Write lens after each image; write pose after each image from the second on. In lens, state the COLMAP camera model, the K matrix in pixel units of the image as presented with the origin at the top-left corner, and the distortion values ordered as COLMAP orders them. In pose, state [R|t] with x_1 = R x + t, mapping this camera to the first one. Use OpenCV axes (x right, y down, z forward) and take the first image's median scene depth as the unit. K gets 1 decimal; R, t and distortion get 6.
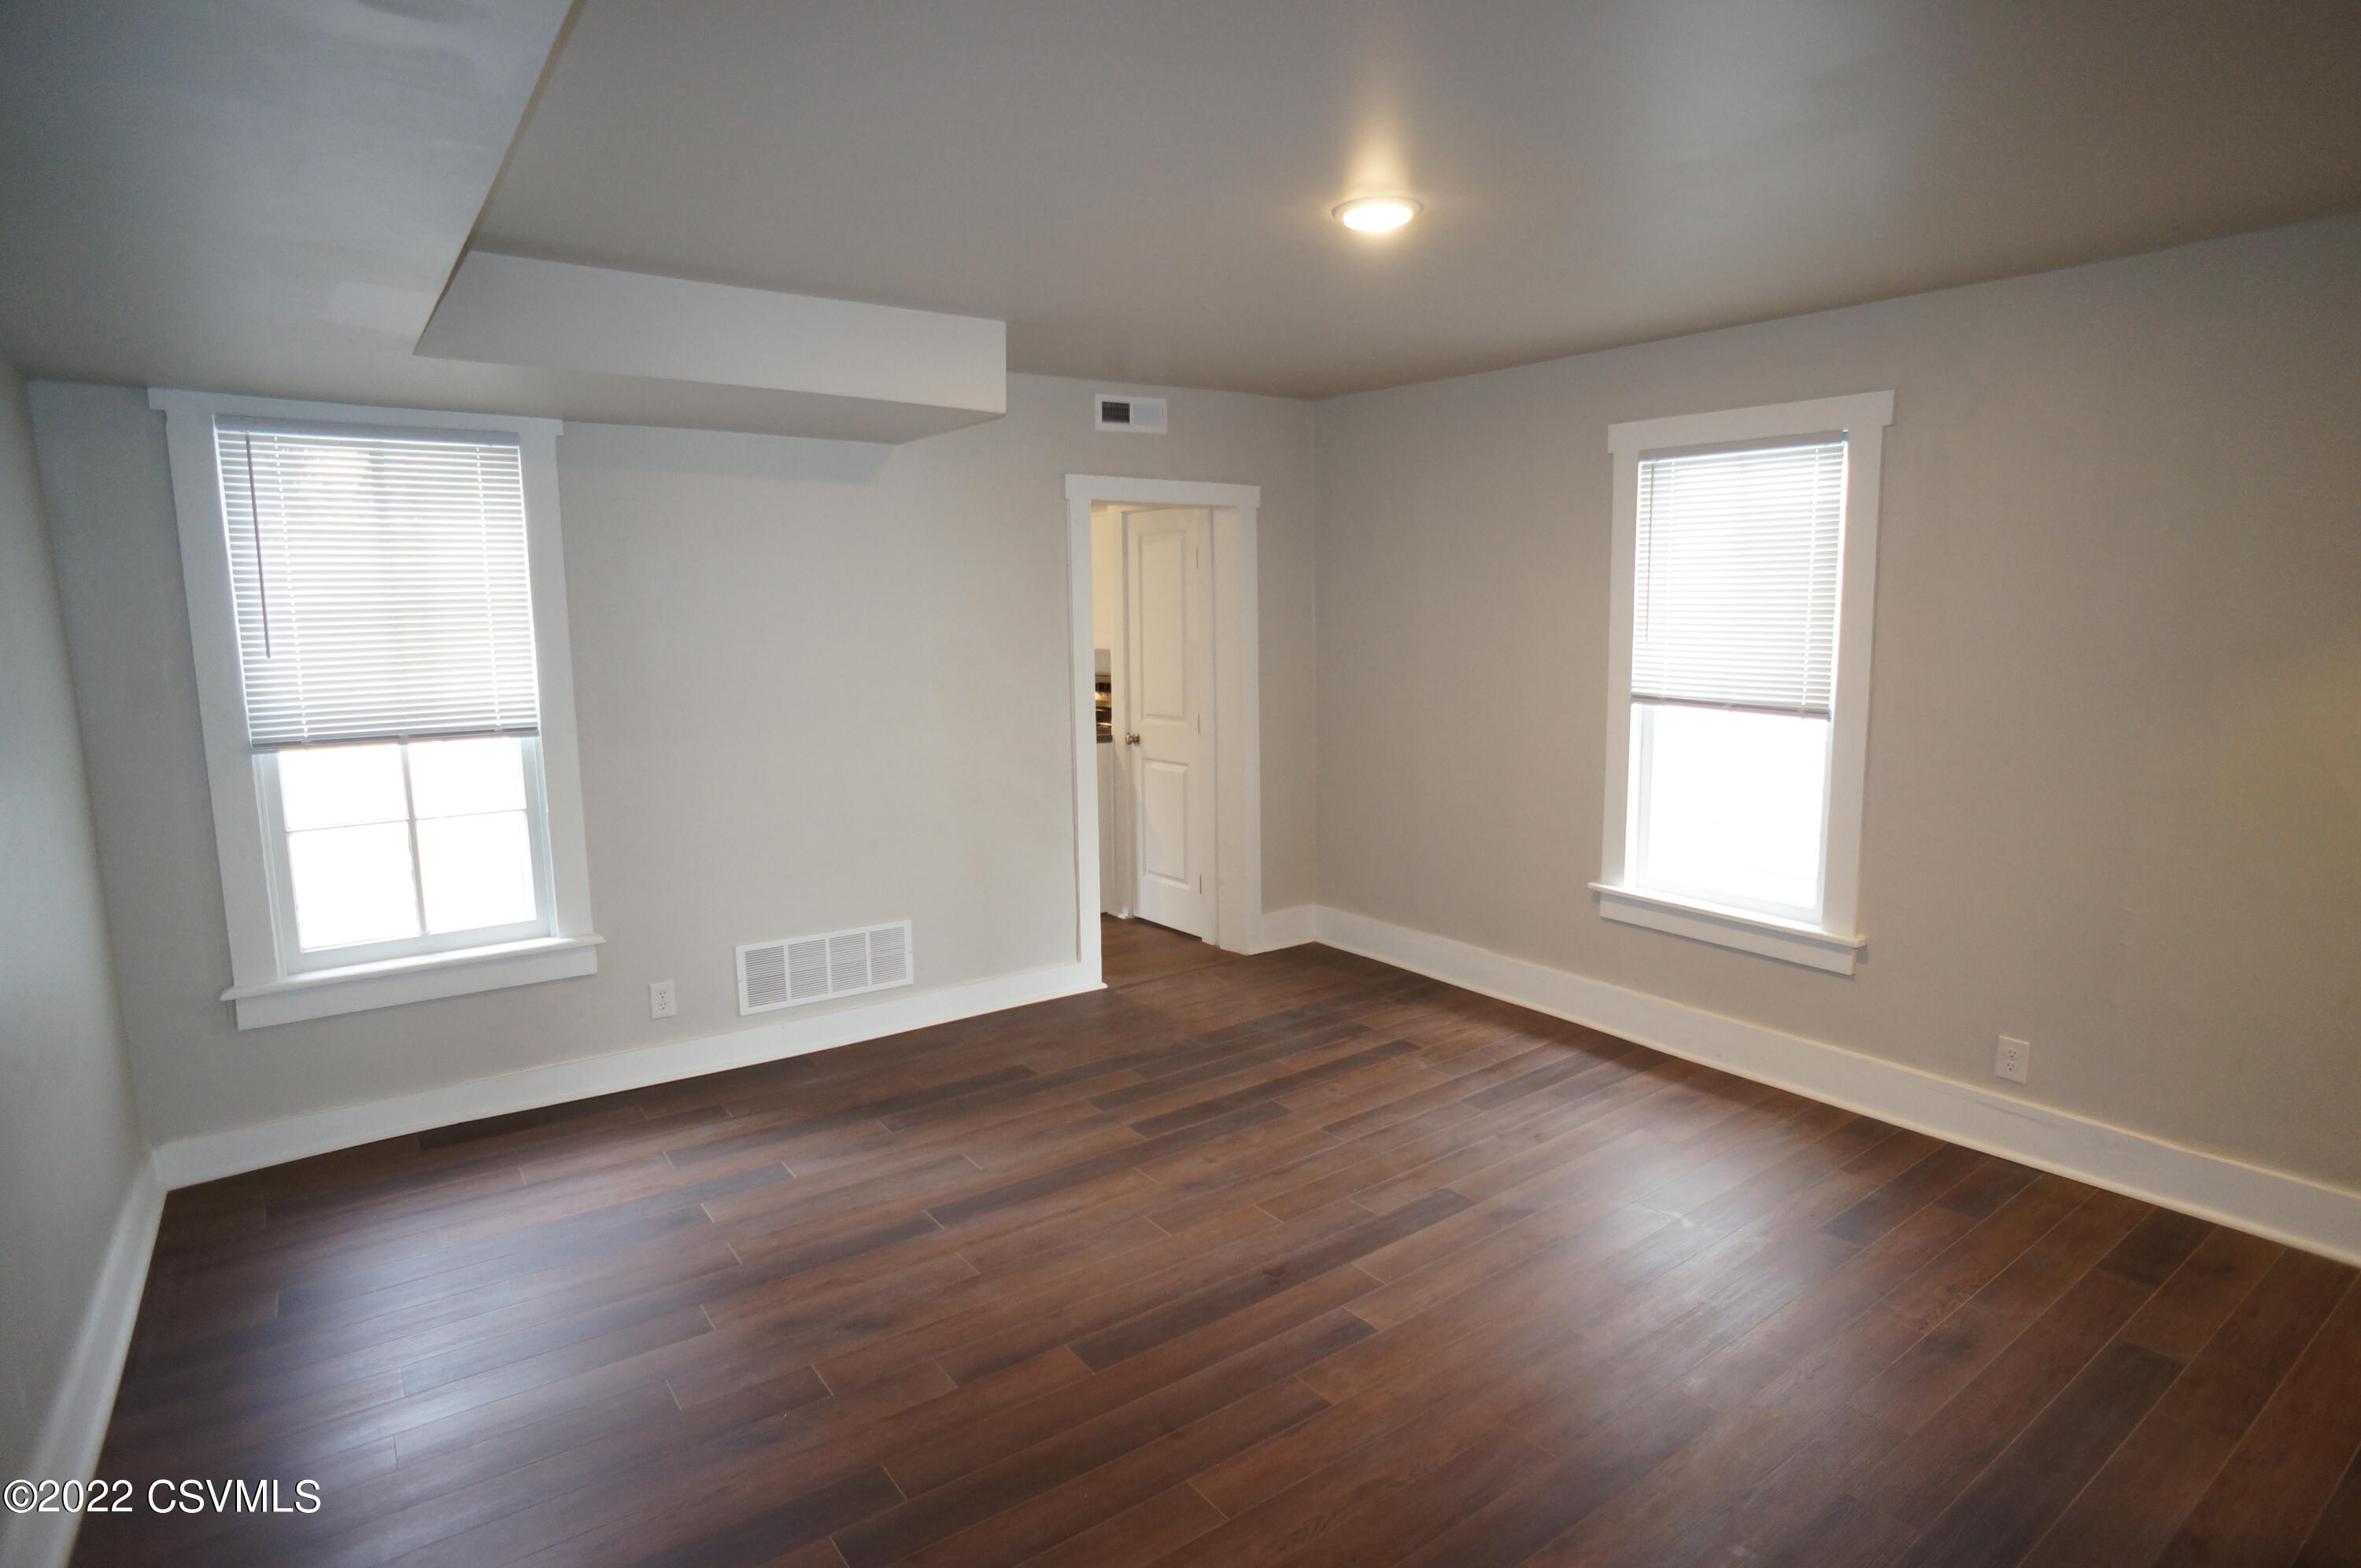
lens RADIAL K [[1233.1, 0, 1179.8], [0, 1233.1, 775.6], [0, 0, 1]] dist [-0.077701, 0.047959]
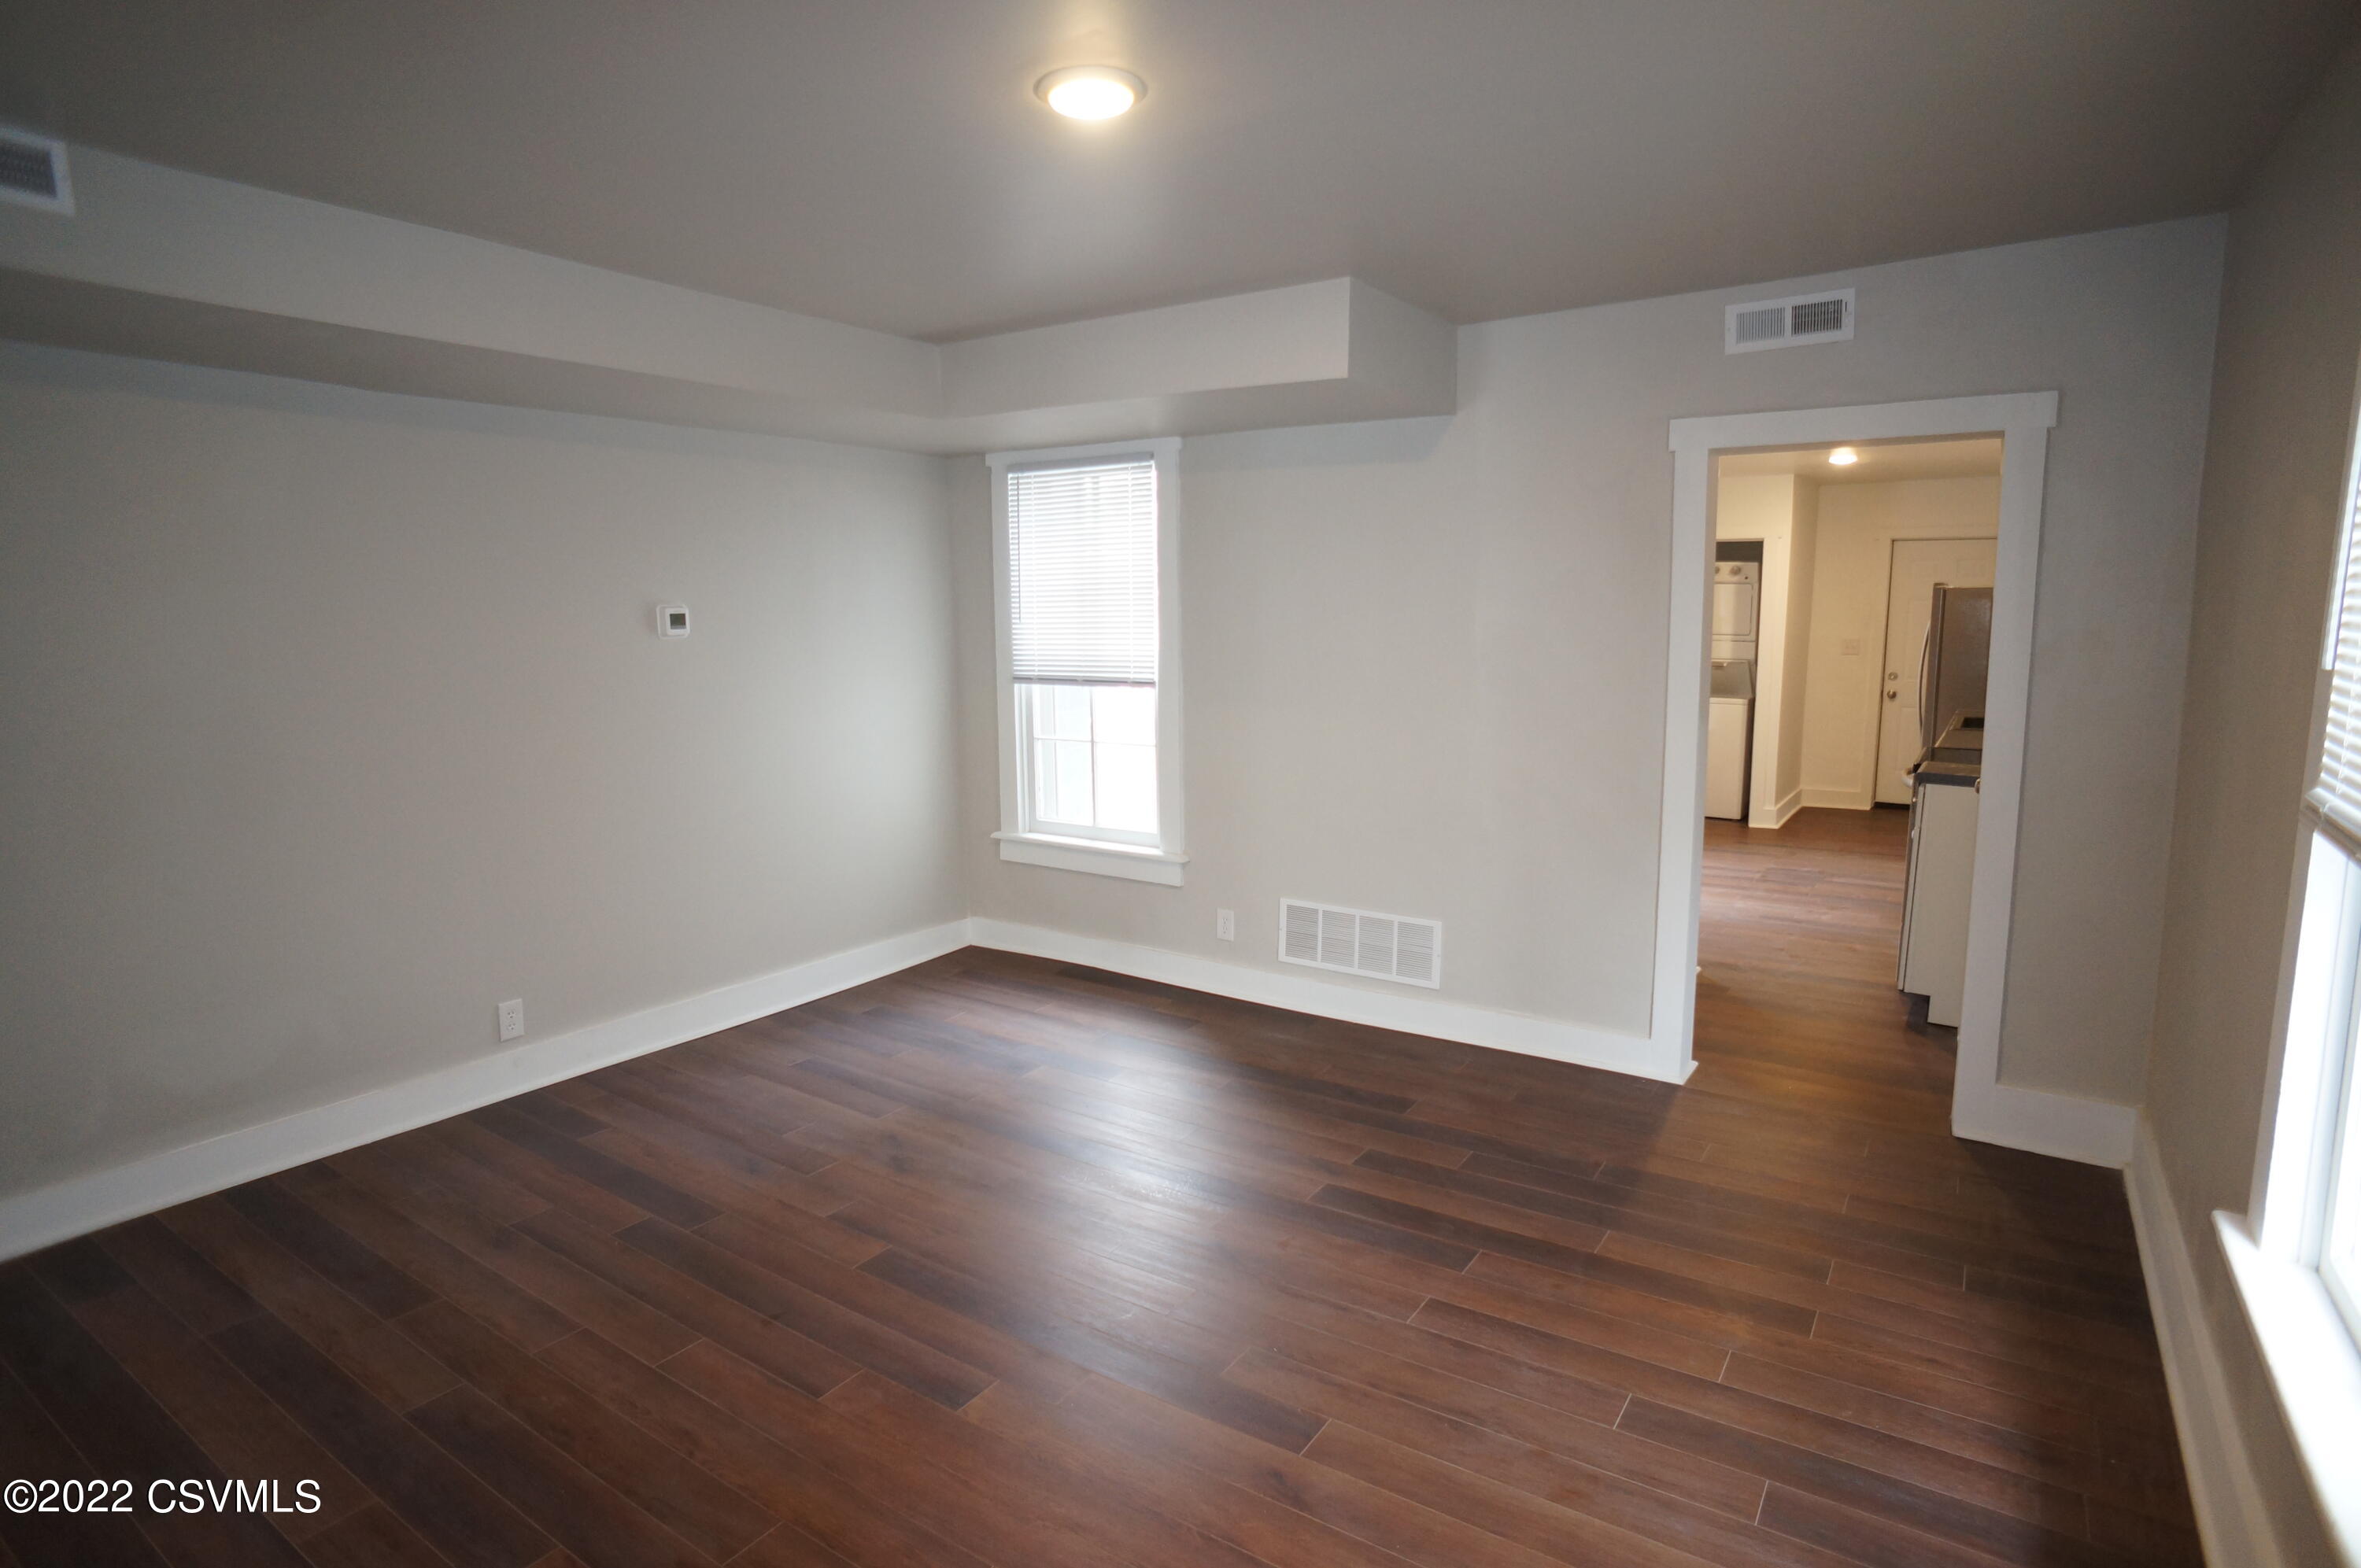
lens RADIAL K [[1233.1, 0, 1179.8], [0, 1233.1, 775.6], [0, 0, 1]] dist [-0.077701, 0.047959]
pose [[0.345803, 0.137451, -0.928185, 0.665350], [-0.124016, 0.987229, 0.099991, -0.072980], [0.930075, 0.080533, 0.358433, 0.545766]]
